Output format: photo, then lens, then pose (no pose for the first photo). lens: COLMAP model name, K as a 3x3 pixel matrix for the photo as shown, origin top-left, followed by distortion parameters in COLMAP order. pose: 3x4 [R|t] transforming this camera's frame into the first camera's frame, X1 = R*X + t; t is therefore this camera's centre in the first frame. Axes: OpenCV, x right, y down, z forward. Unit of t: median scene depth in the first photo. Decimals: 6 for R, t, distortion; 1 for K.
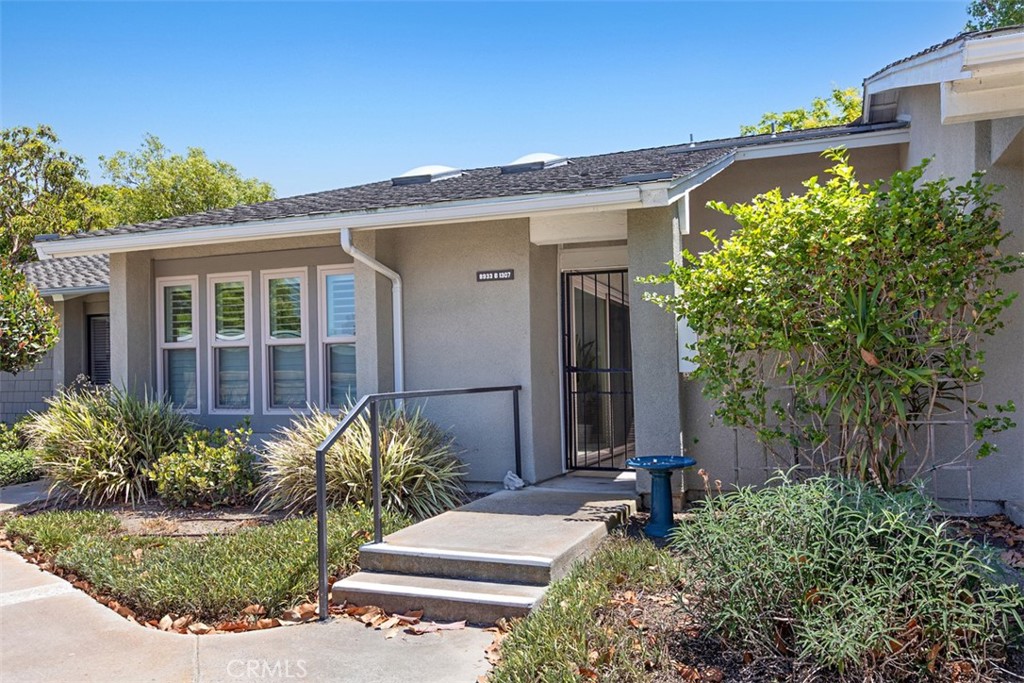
lens RADIAL K [[790.2, 0, 491.2], [0, 790.2, 357.1], [0, 0, 1]] dist [0.024526, -0.014579]
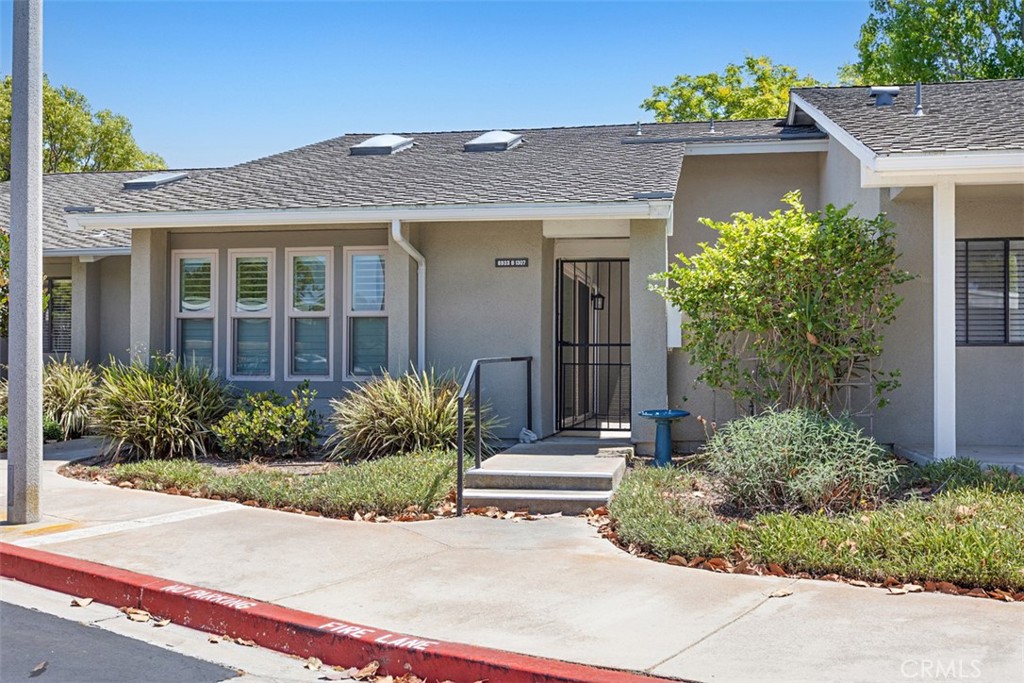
lens RADIAL K [[1026.3, 0, 512.1], [0, 1026.3, 345.6], [0, 0, 1]] dist [-0.004012, 0.000000]
pose [[0.978205, 0.016411, 0.206993, -0.375759], [-0.019408, 0.999734, 0.012458, 0.001133], [-0.206734, -0.016204, 0.978263, -0.604374]]
